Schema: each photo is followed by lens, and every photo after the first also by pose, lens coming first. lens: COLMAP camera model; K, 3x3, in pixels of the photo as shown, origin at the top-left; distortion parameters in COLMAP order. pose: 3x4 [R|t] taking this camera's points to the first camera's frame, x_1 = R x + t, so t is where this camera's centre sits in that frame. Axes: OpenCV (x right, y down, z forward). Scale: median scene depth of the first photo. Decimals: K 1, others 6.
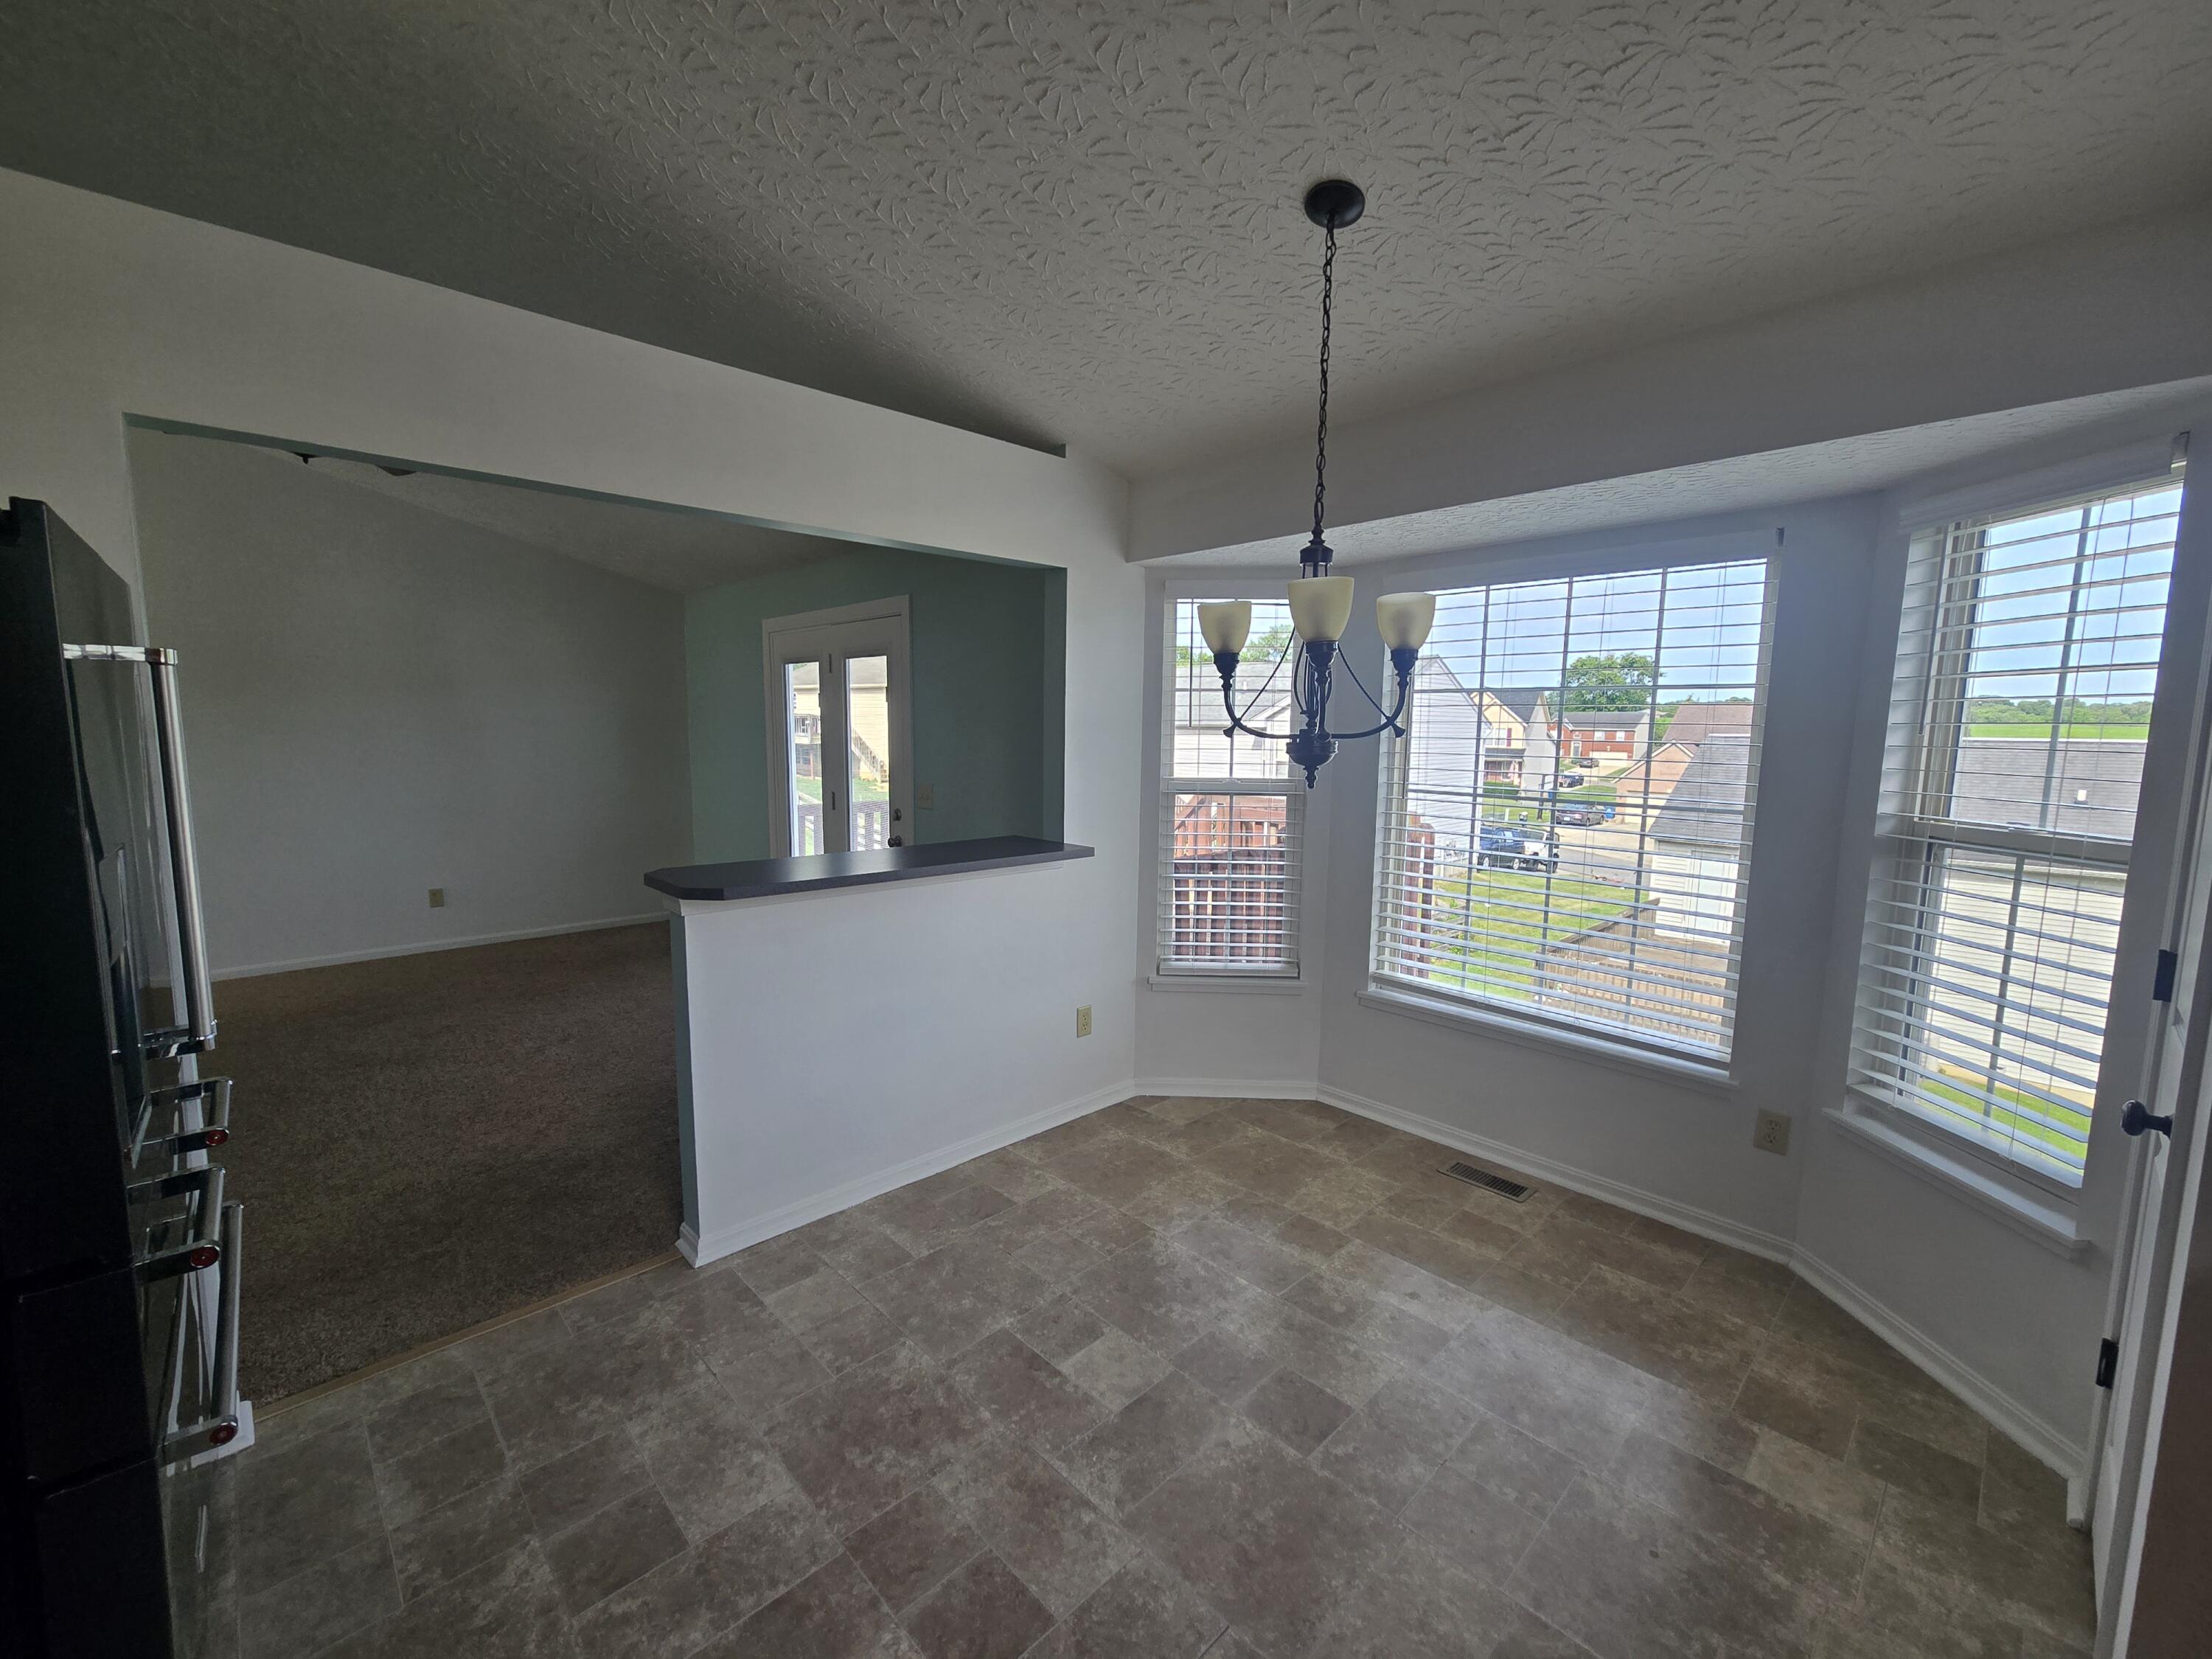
lens RADIAL K [[910.4, 0, 1102.5], [0, 910.4, 830.1], [0, 0, 1]] dist [0.000542, 0.000243]
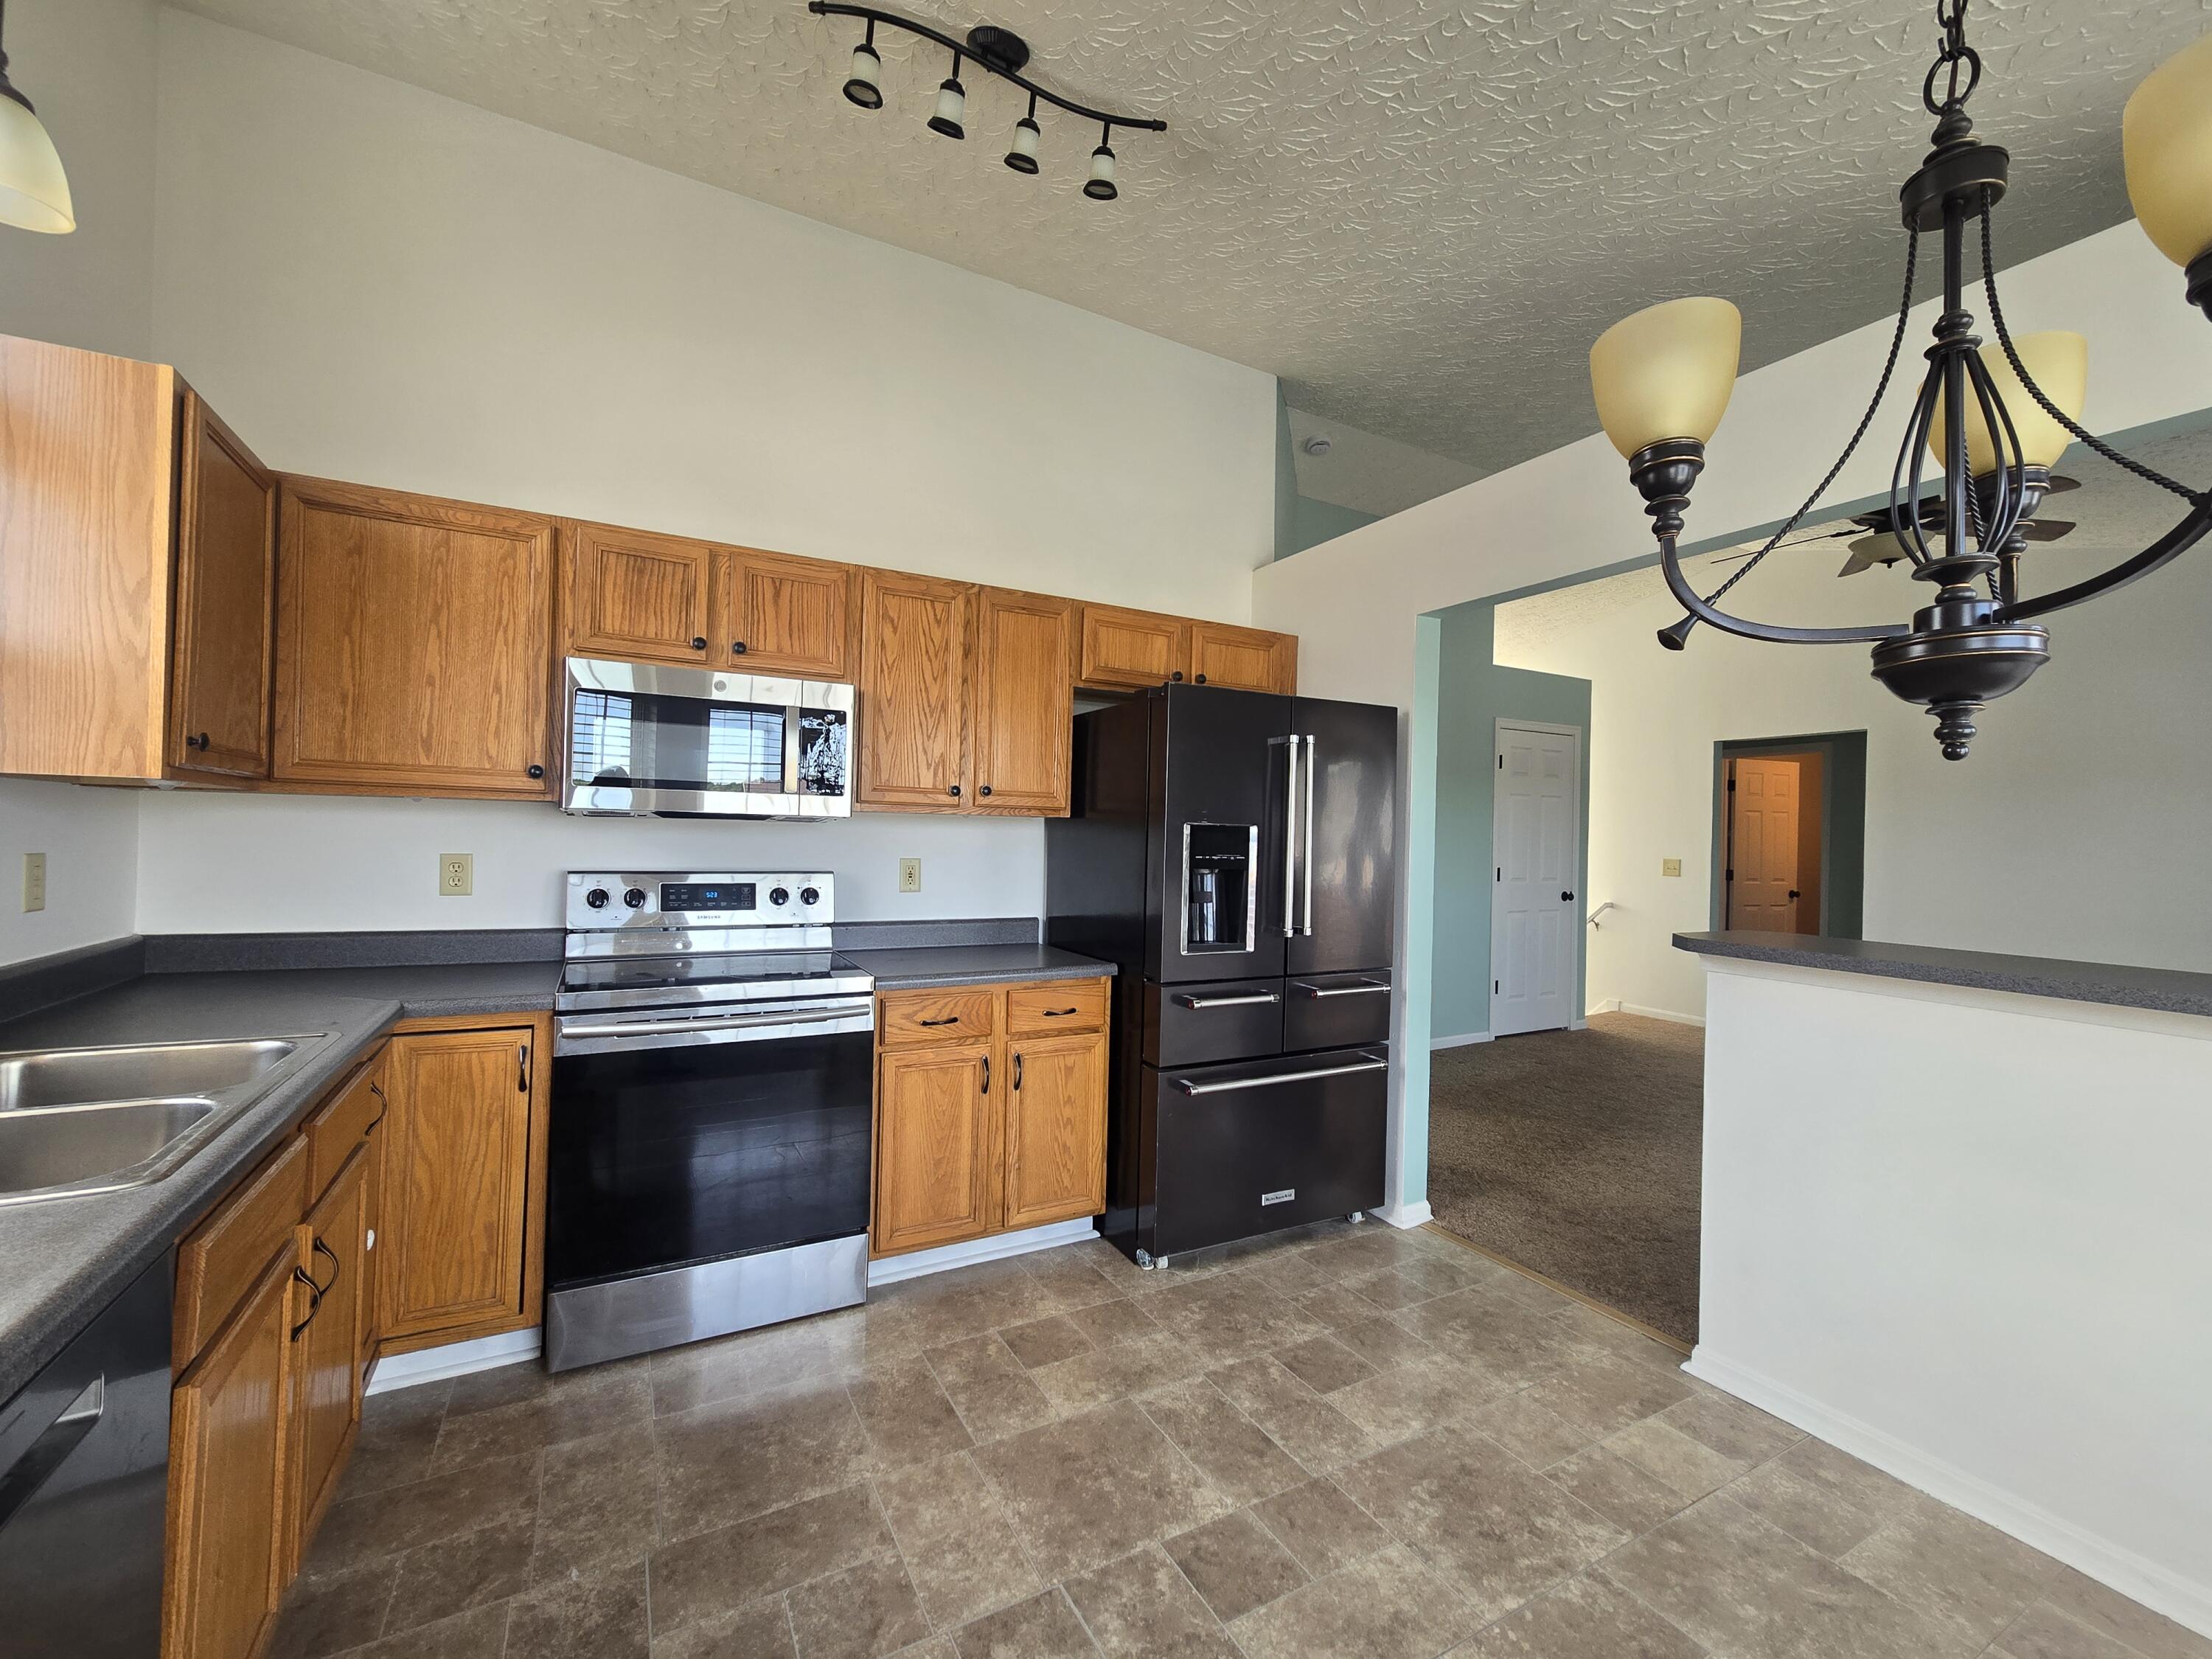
lens RADIAL K [[910.4, 0, 1107.2], [0, 910.4, 831.9], [0, 0, 1]] dist [0.000542, 0.000243]
pose [[-0.259873, -0.021796, -0.965397, 0.721111], [-0.135061, 0.990739, 0.013989, 0.028939], [0.956151, 0.134022, -0.260410, 0.786510]]
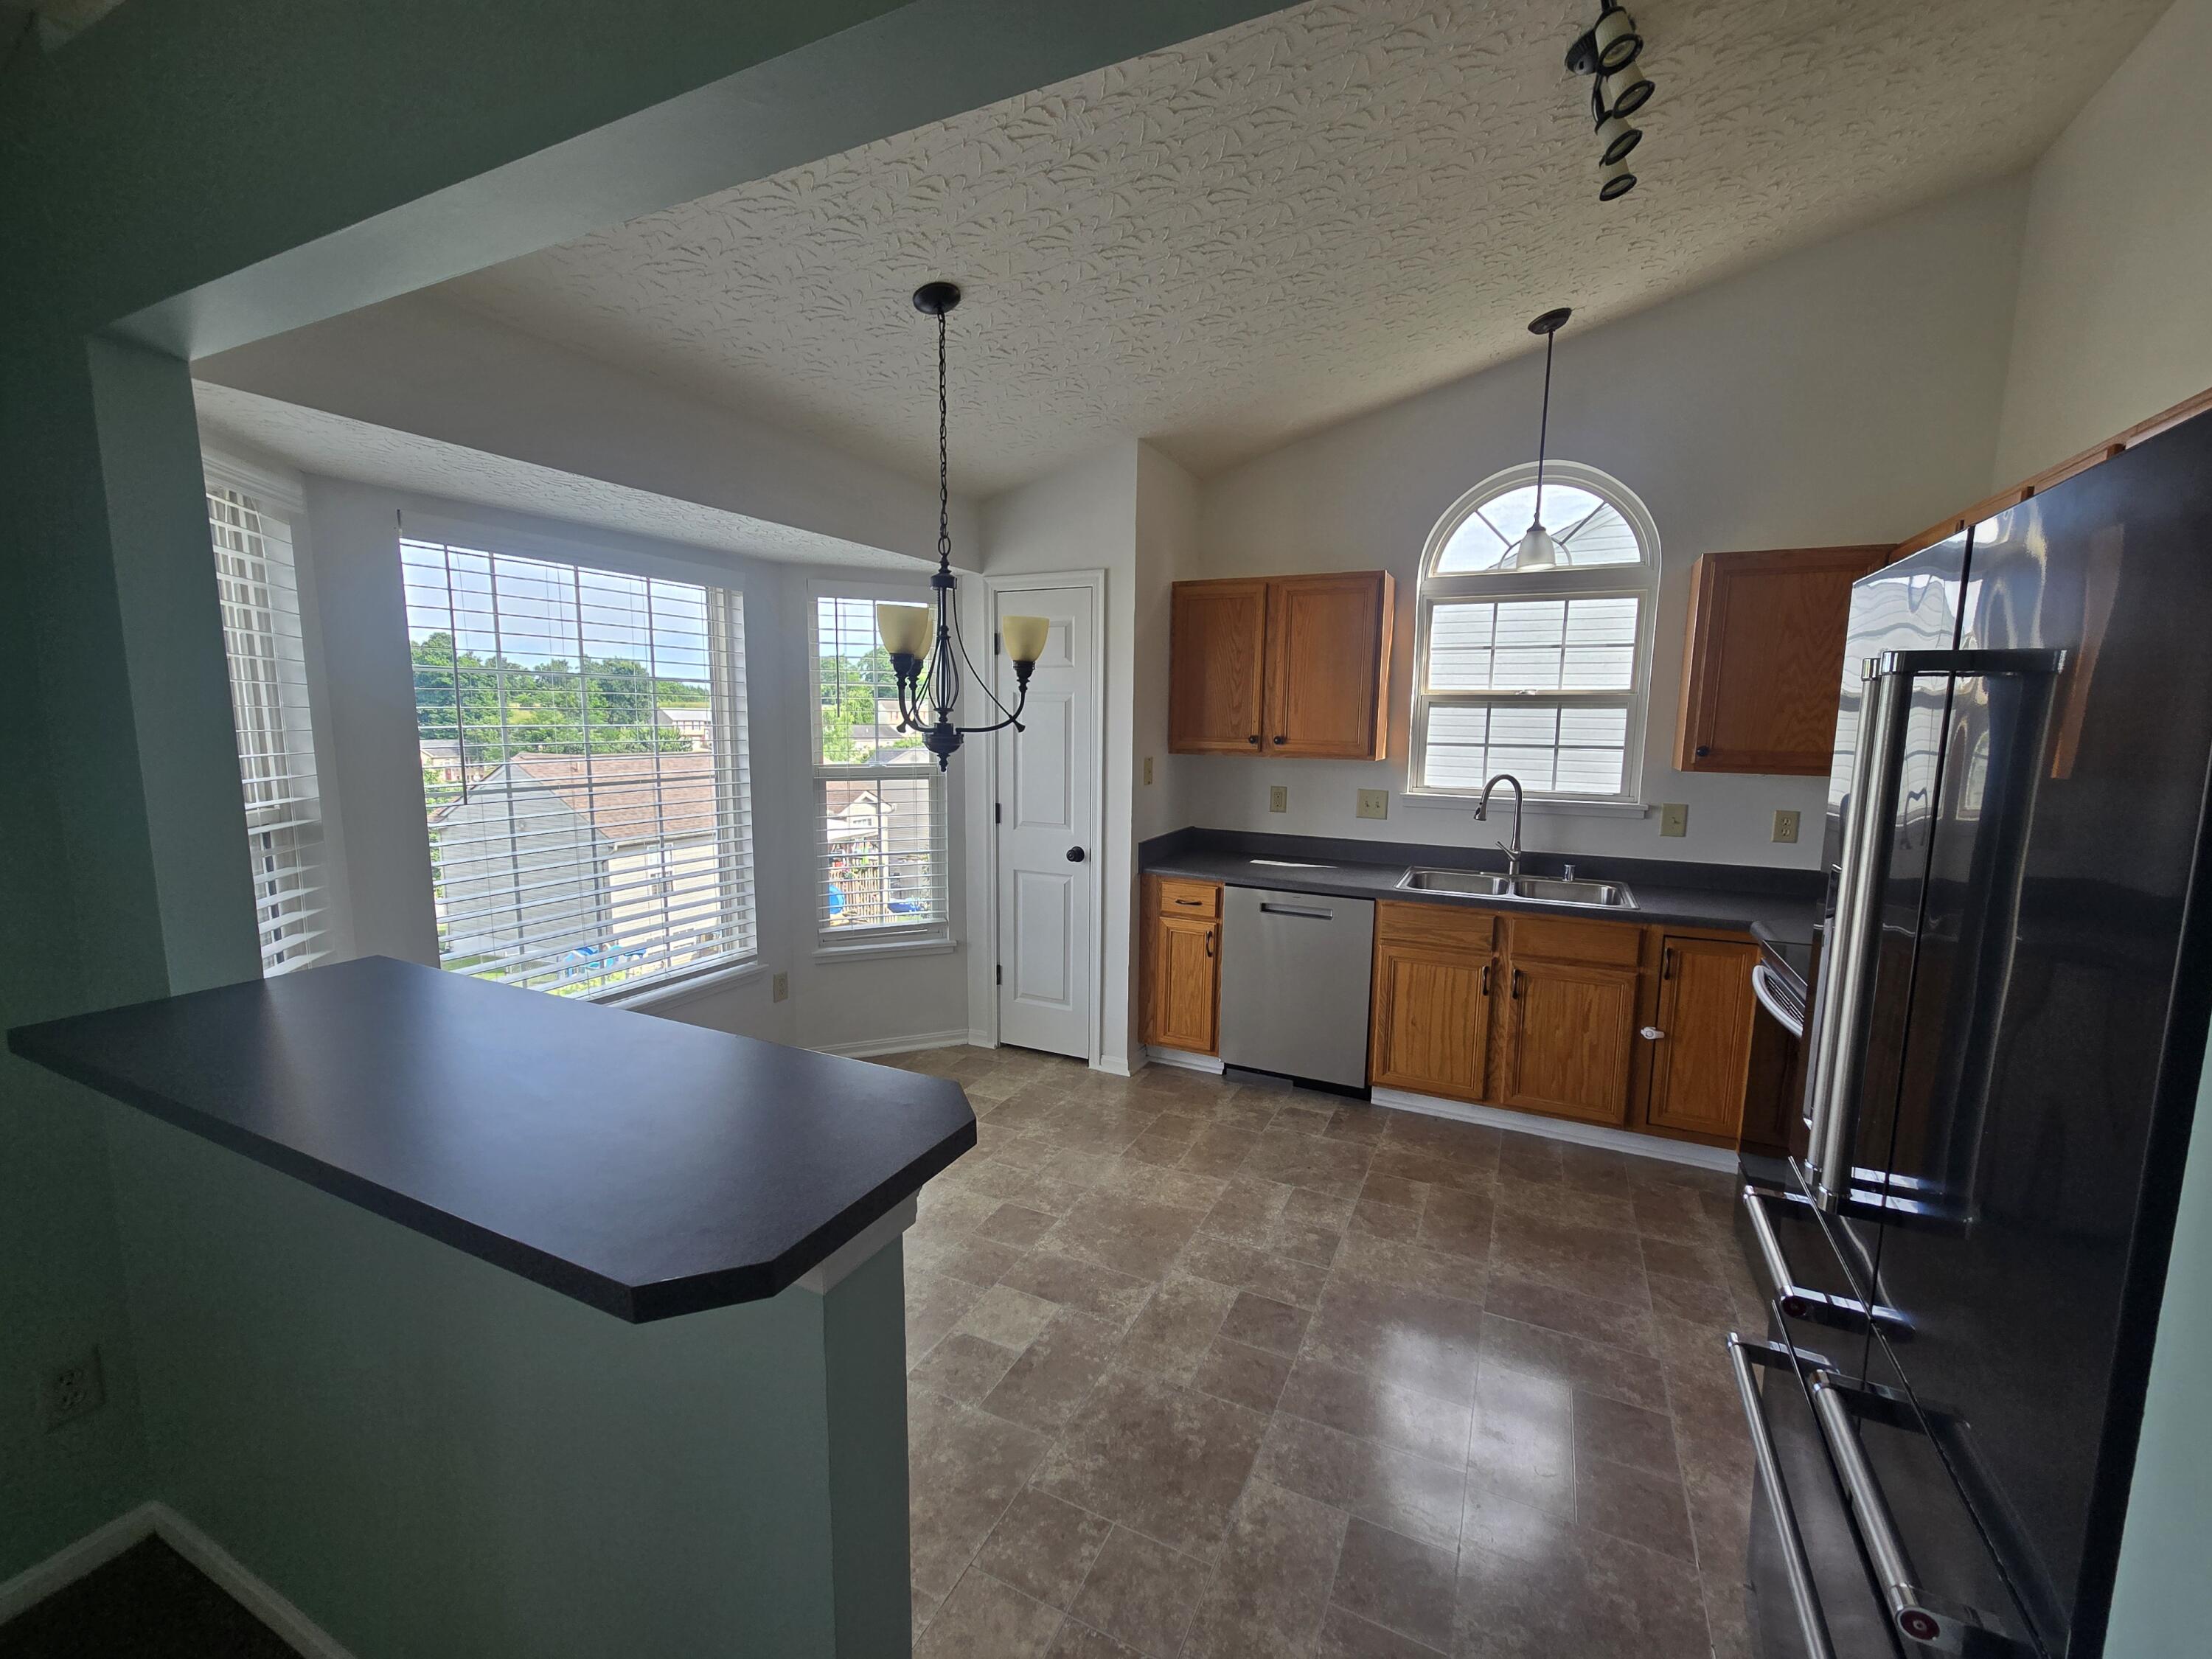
lens RADIAL K [[910.4, 0, 1102.5], [0, 910.4, 825.7], [0, 0, 1]] dist [0.000542, 0.000243]
pose [[-0.346348, -0.132705, 0.928673, -1.027962], [0.092075, 0.980355, 0.174430, -0.175295], [-0.933577, 0.145921, -0.327325, 1.253556]]
